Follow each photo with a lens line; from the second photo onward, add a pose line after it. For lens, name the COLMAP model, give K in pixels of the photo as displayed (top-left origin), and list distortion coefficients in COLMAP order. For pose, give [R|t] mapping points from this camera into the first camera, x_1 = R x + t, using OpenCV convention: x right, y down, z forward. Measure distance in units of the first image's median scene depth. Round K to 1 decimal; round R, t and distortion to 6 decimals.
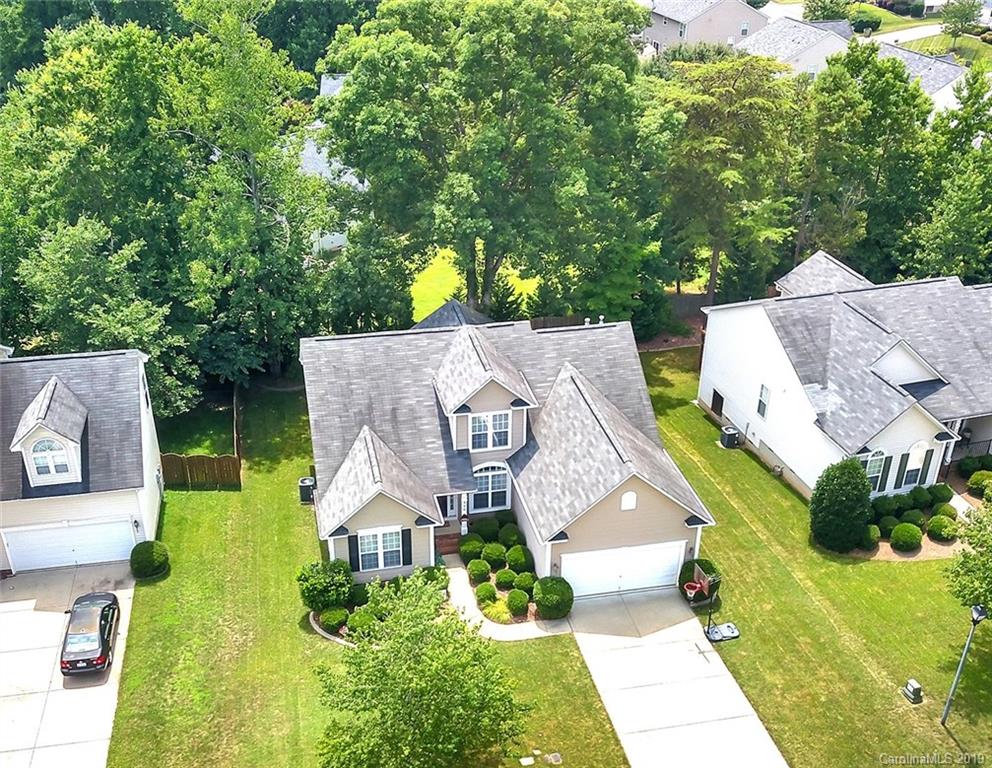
lens RADIAL K [[1032.3, 0, 456.6], [0, 1032.3, 380.6], [0, 0, 1]] dist [0.143789, -0.500266]
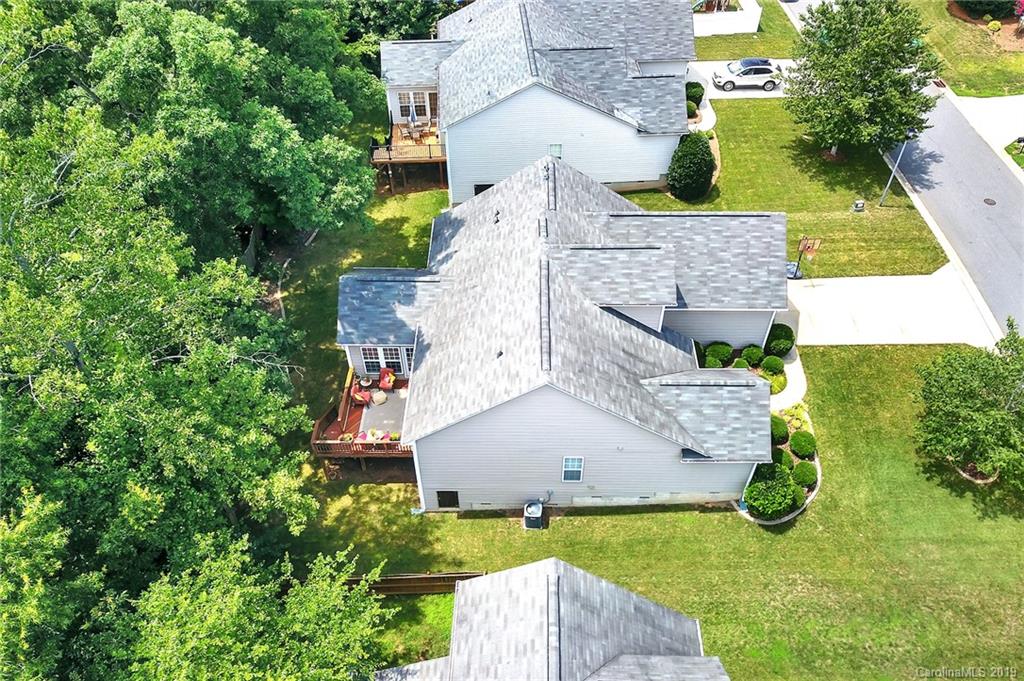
lens RADIAL K [[808.9, 0, 505.5], [0, 808.9, 311.5], [0, 0, 1]] dist [-0.002016, 0.001335]
pose [[0.208633, -0.678698, 0.704160, -0.573302], [0.467197, 0.701702, 0.537905, -0.440881], [-0.859185, 0.216757, 0.463484, 0.746960]]
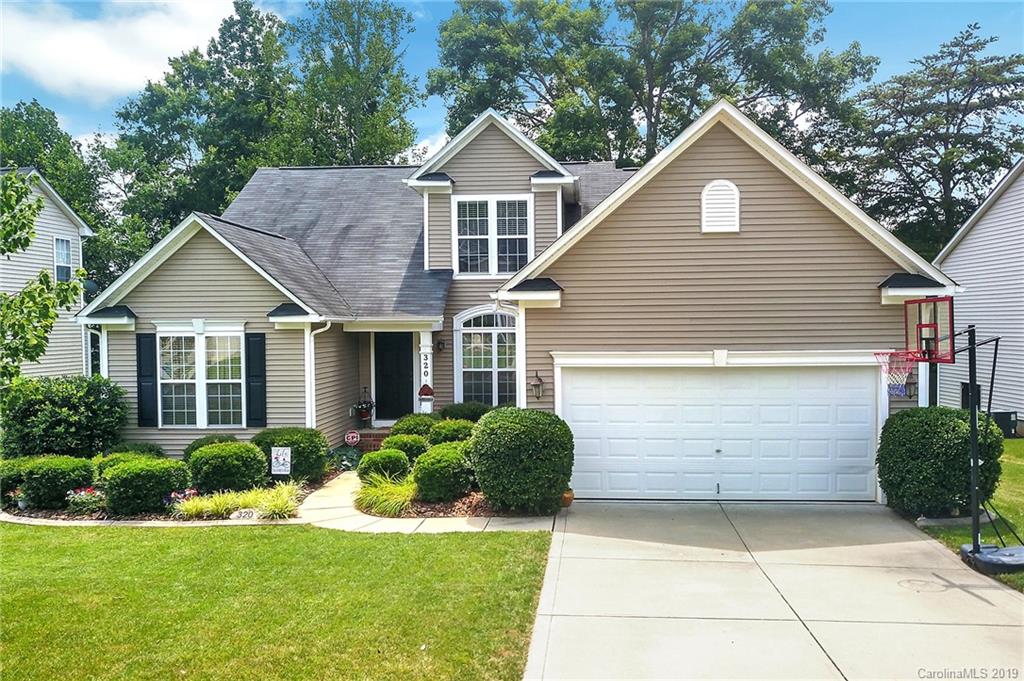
lens RADIAL K [[837.5, 0, 523.1], [0, 837.5, 262.6], [0, 0, 1]] dist [0.010160, -0.001128]
pose [[0.969355, -0.011258, -0.245408, 0.154164], [-0.111864, 0.869148, -0.481734, 0.268071], [0.218719, 0.494424, 0.841253, 0.639876]]
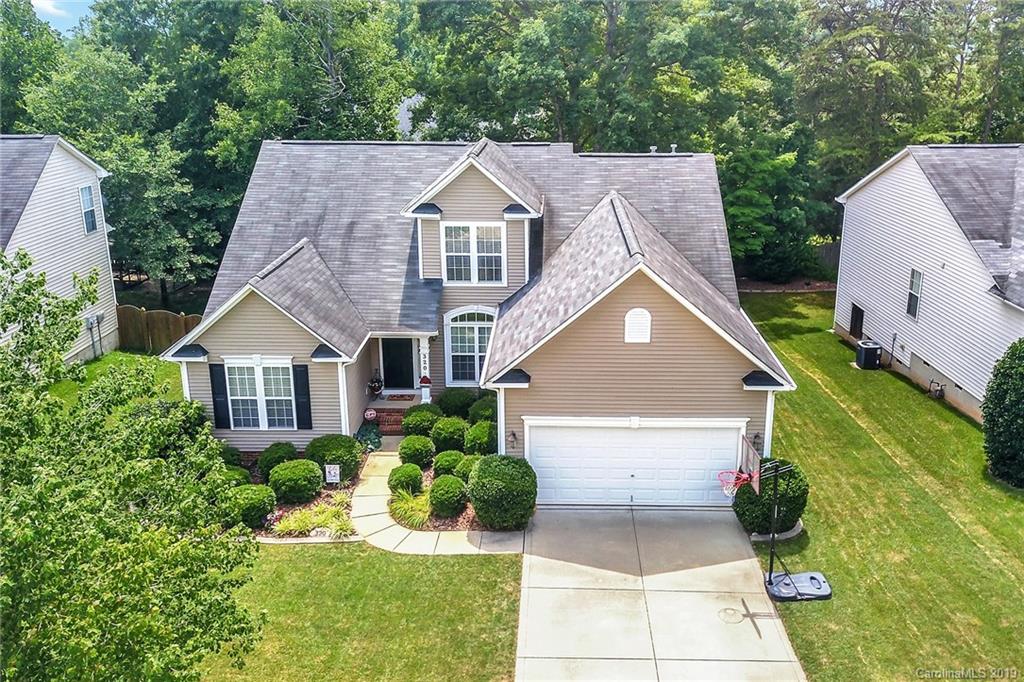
lens RADIAL K [[873.8, 0, 531.7], [0, 873.8, 227.5], [0, 0, 1]] dist [0.011504, -0.004040]
pose [[0.981634, 0.053245, -0.183191, 0.172626], [-0.097656, 0.965155, -0.242772, 0.166715], [0.163882, 0.256203, 0.952629, 0.455200]]
